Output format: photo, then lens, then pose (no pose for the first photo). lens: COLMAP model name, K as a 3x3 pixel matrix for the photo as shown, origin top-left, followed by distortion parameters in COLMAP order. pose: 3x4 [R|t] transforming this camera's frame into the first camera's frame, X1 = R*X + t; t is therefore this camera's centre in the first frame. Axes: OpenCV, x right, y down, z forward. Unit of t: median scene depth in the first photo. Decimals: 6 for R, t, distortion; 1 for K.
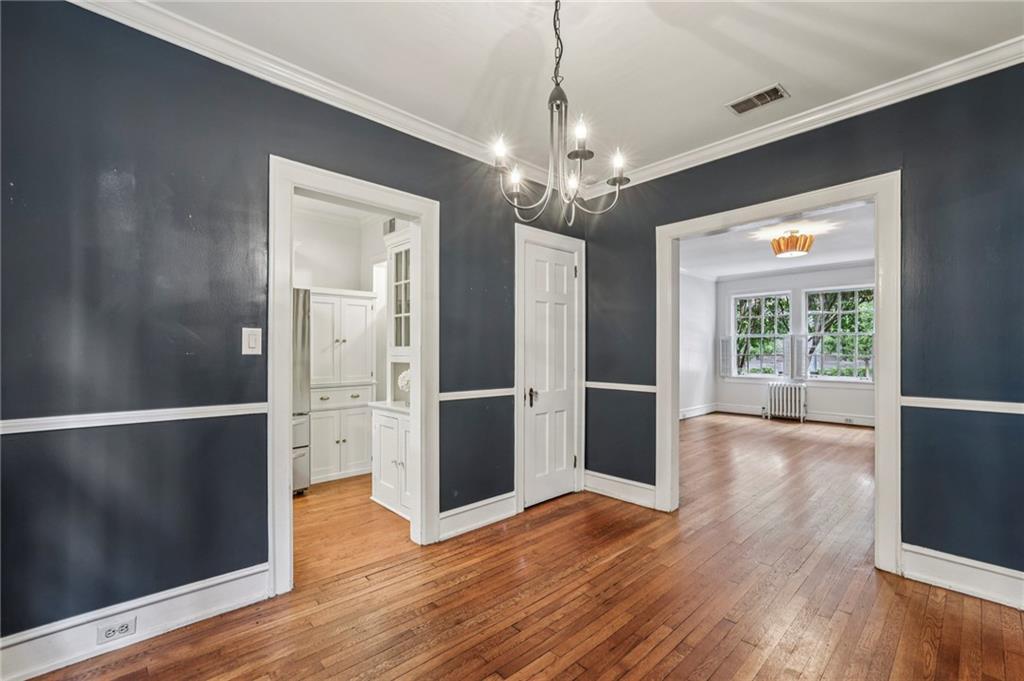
lens RADIAL K [[436.3, 0, 515.4], [0, 436.3, 353.4], [0, 0, 1]] dist [-0.001291, 0.000235]
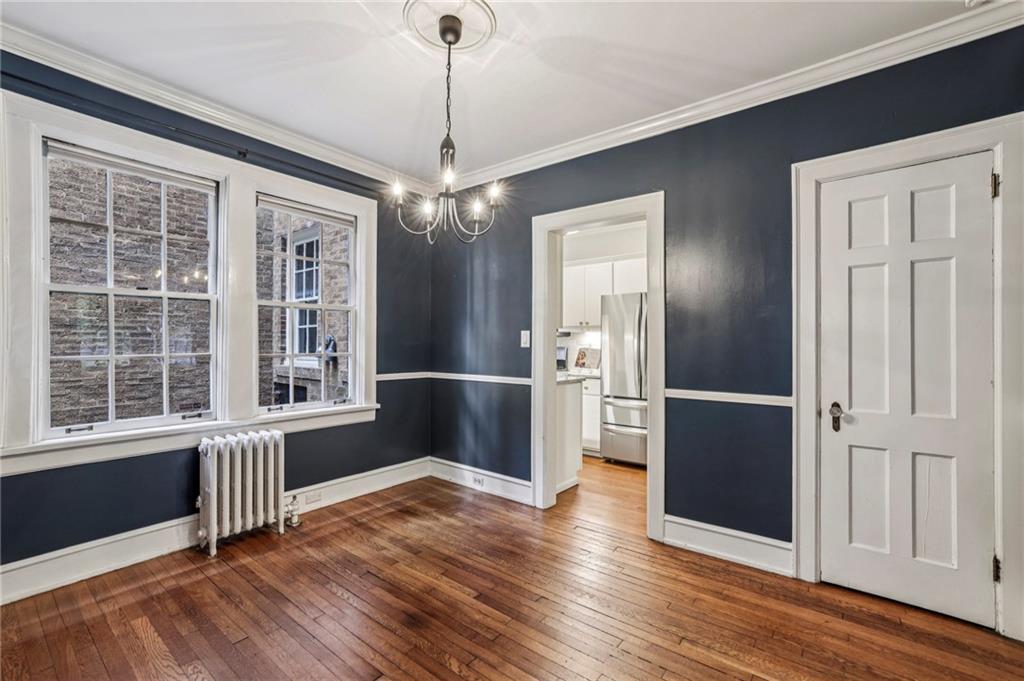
lens RADIAL K [[443.5, 0, 512.0], [0, 443.5, 340.5], [0, 0, 1]] dist [0.000419, 0.000504]
pose [[0.166756, -0.008218, -0.985964, 0.693603], [-0.003251, 0.999955, -0.008885, -0.005855], [0.985993, 0.004687, 0.166722, 0.471910]]
